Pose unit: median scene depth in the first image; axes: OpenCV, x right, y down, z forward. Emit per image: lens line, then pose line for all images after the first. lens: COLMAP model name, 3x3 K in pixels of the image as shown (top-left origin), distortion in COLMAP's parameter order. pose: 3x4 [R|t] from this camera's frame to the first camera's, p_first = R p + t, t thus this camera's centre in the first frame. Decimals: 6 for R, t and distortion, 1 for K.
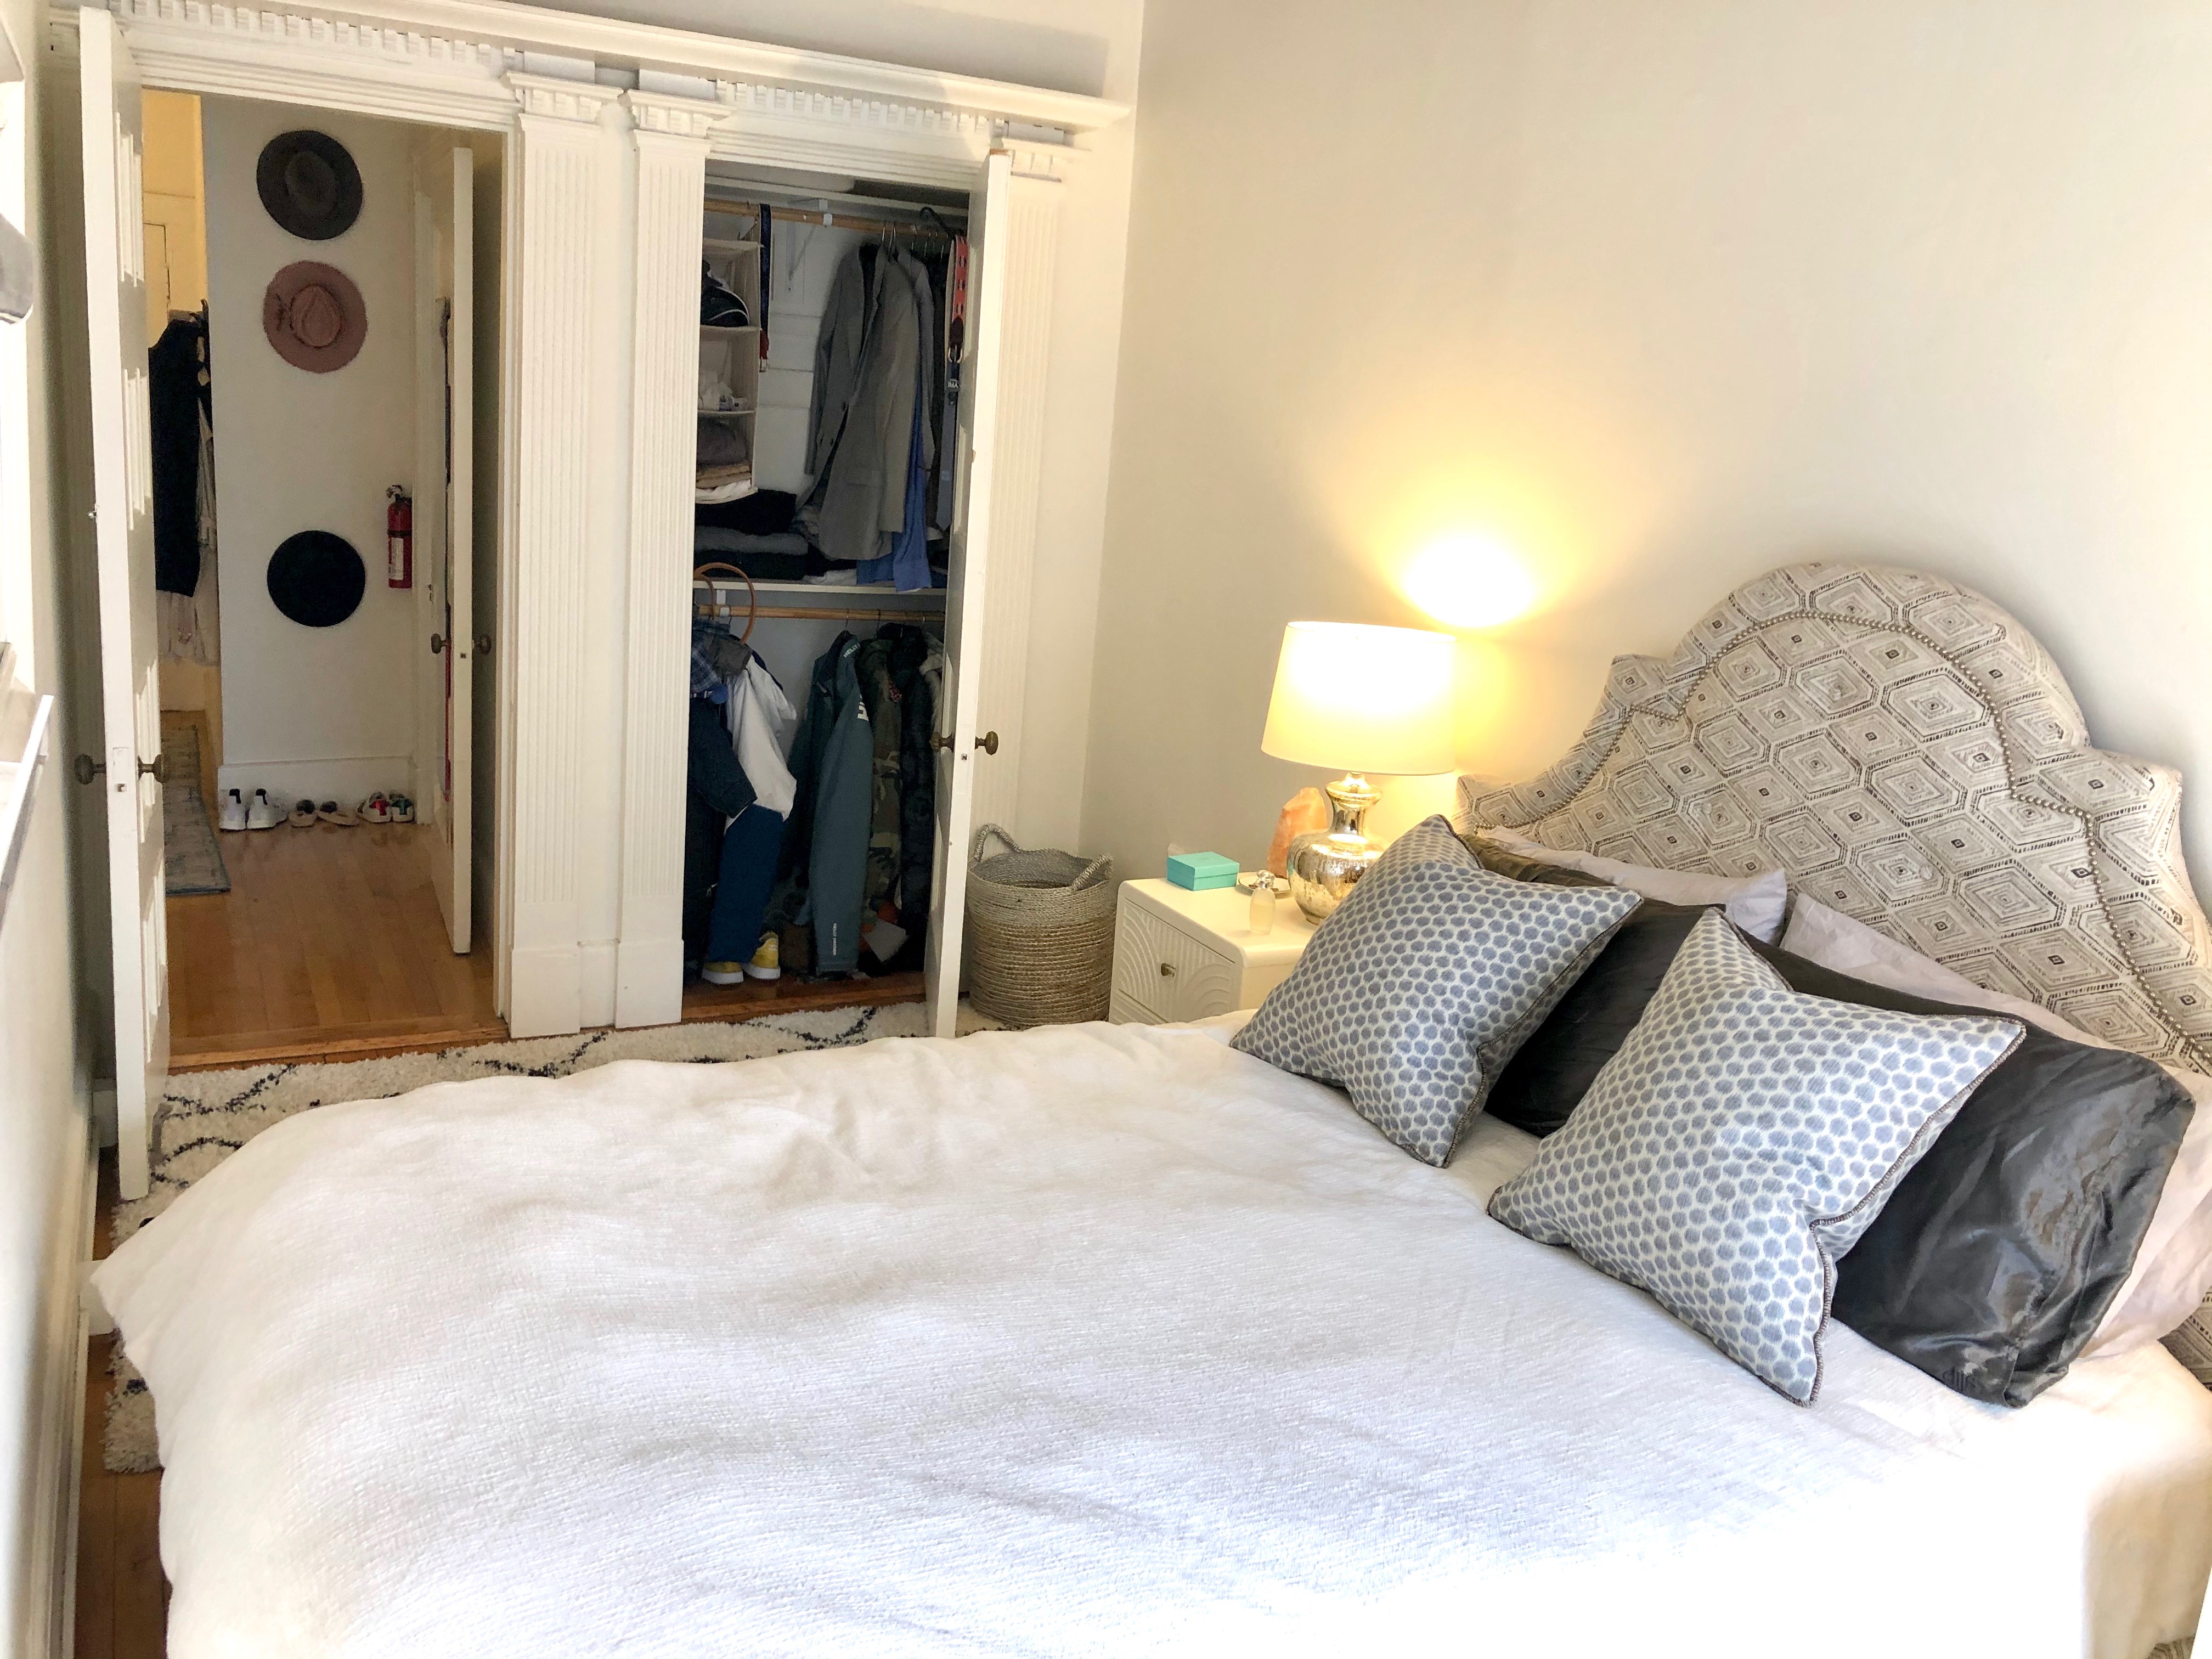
lens RADIAL K [[1825.9, 0, 1123.9], [0, 1825.9, 825.7], [0, 0, 1]] dist [0.062999, -0.051063]
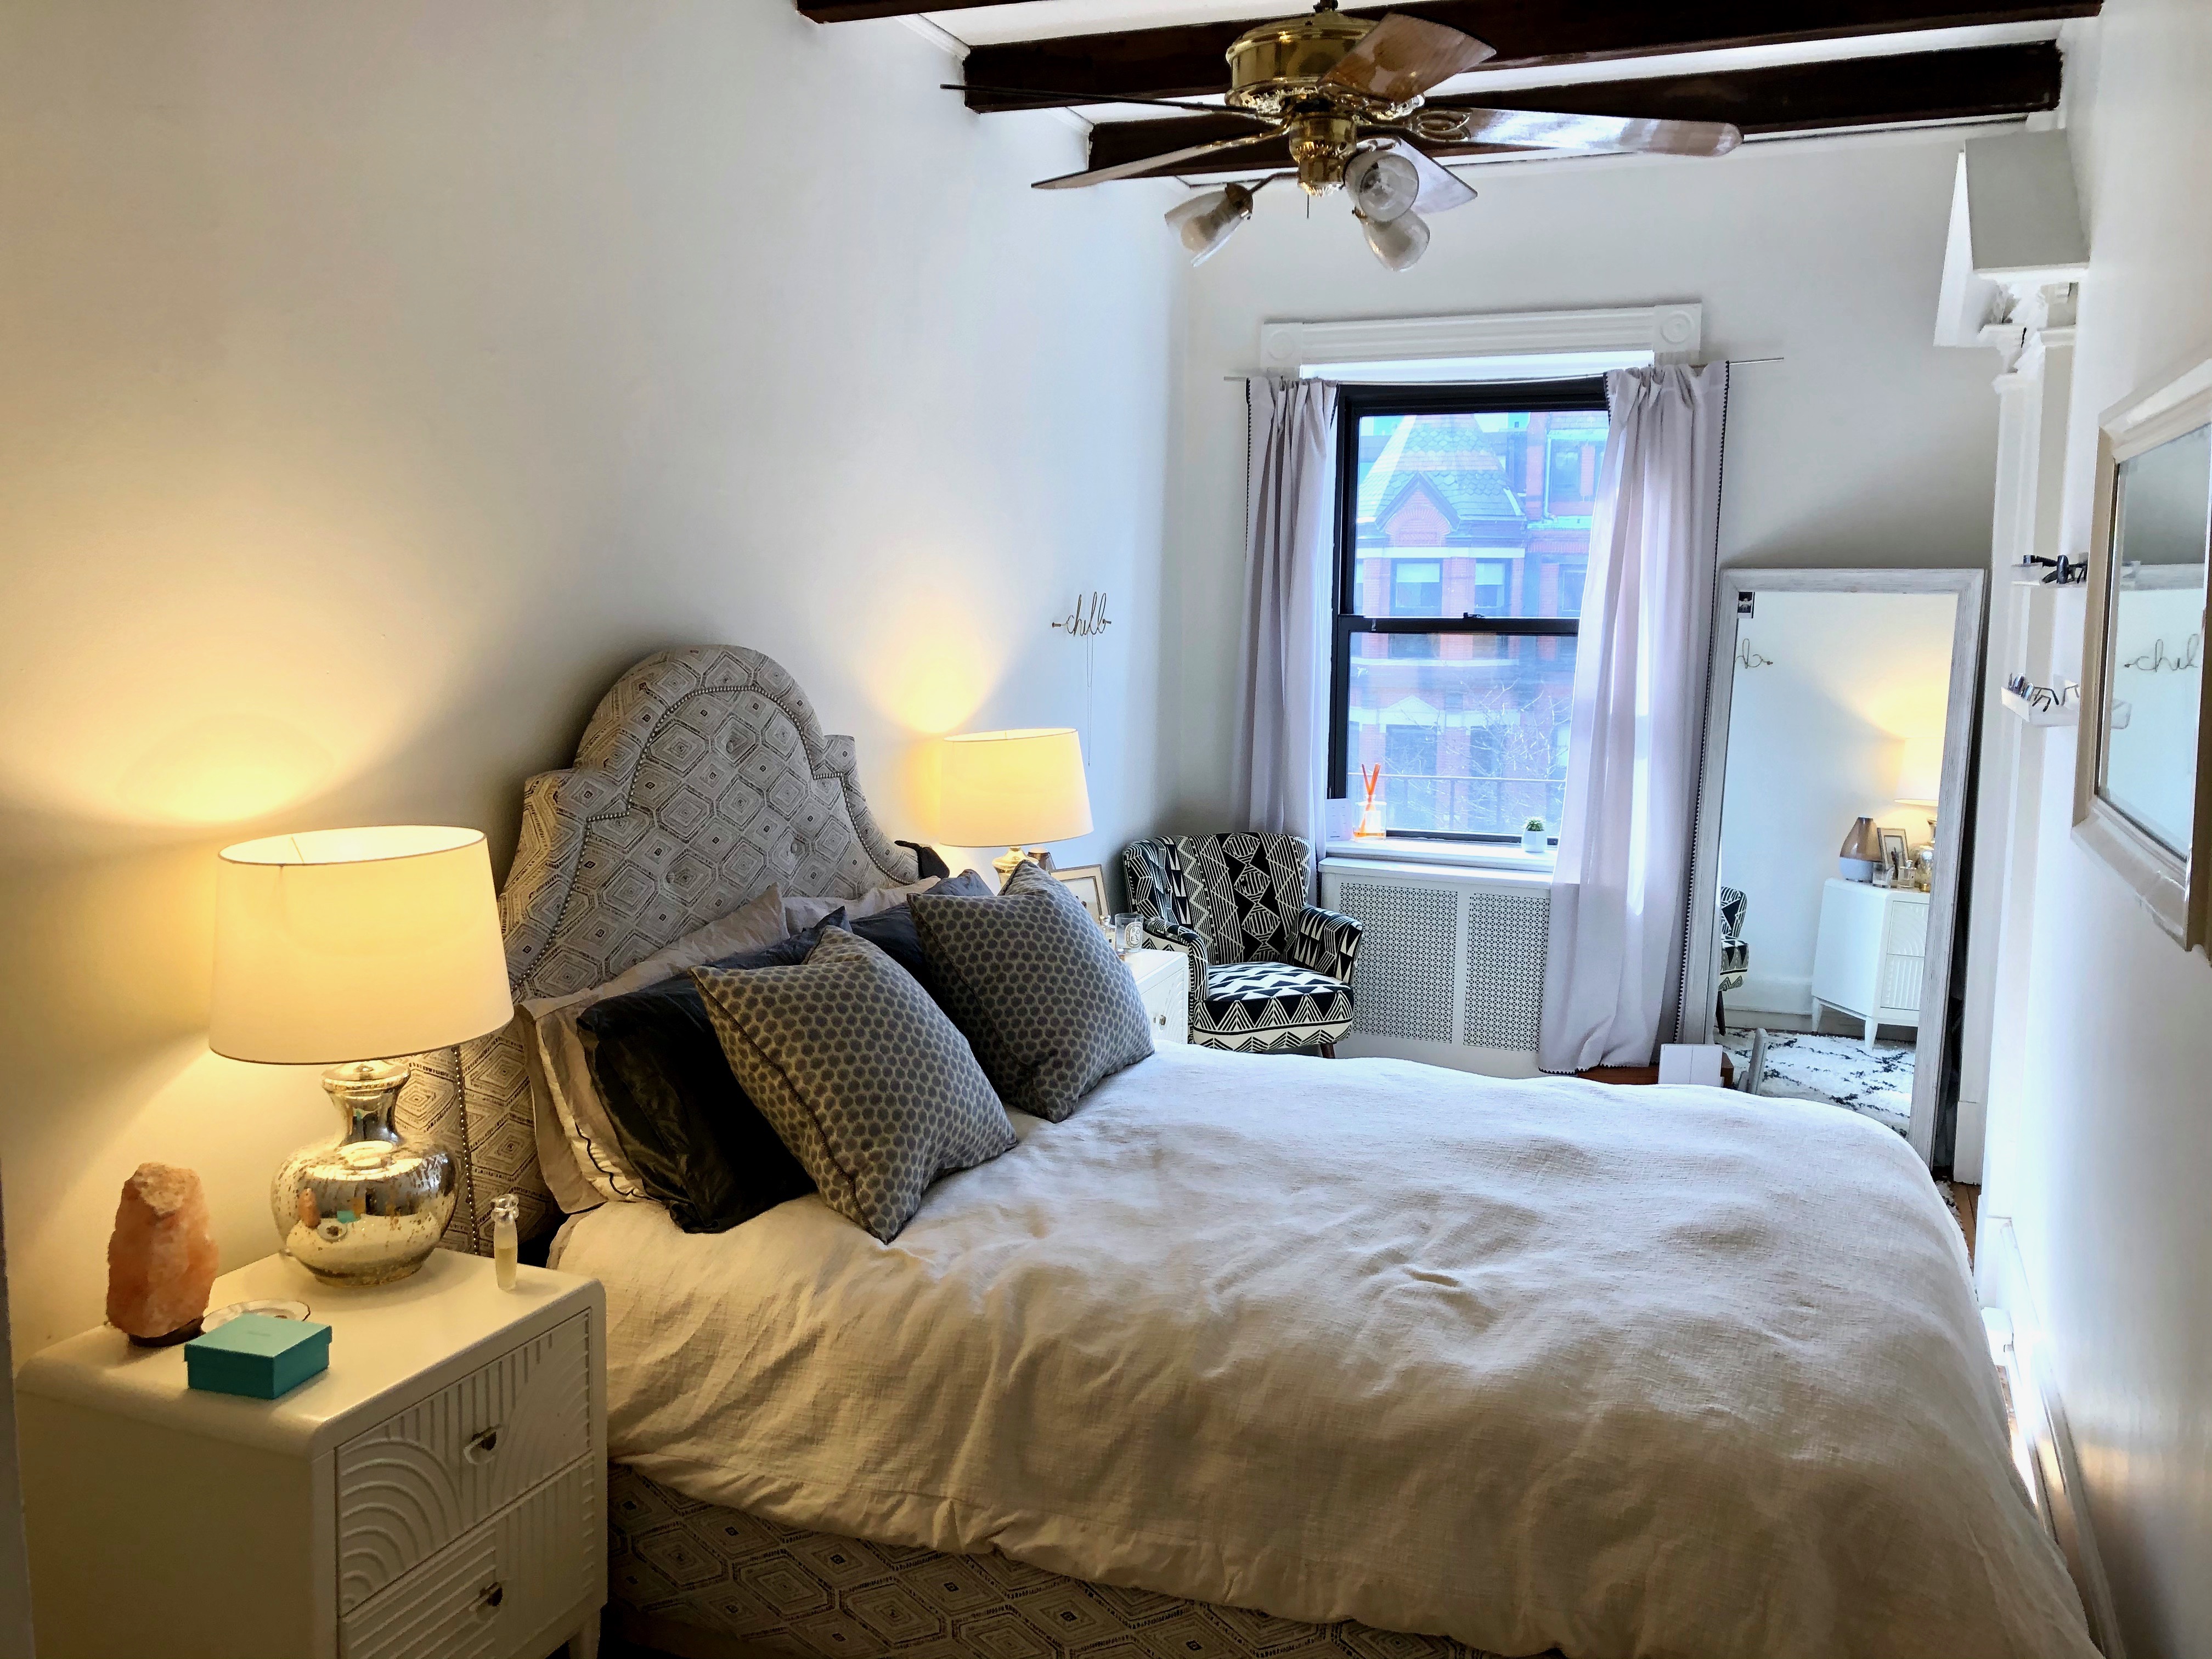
lens RADIAL K [[1825.9, 0, 1124.5], [0, 1825.9, 825.0], [0, 0, 1]] dist [0.062999, -0.051063]
pose [[-0.666169, -0.169623, 0.726255, -0.737628], [0.107567, 0.941758, 0.318623, -0.402459], [-0.738003, 0.290378, -0.609125, 1.615812]]
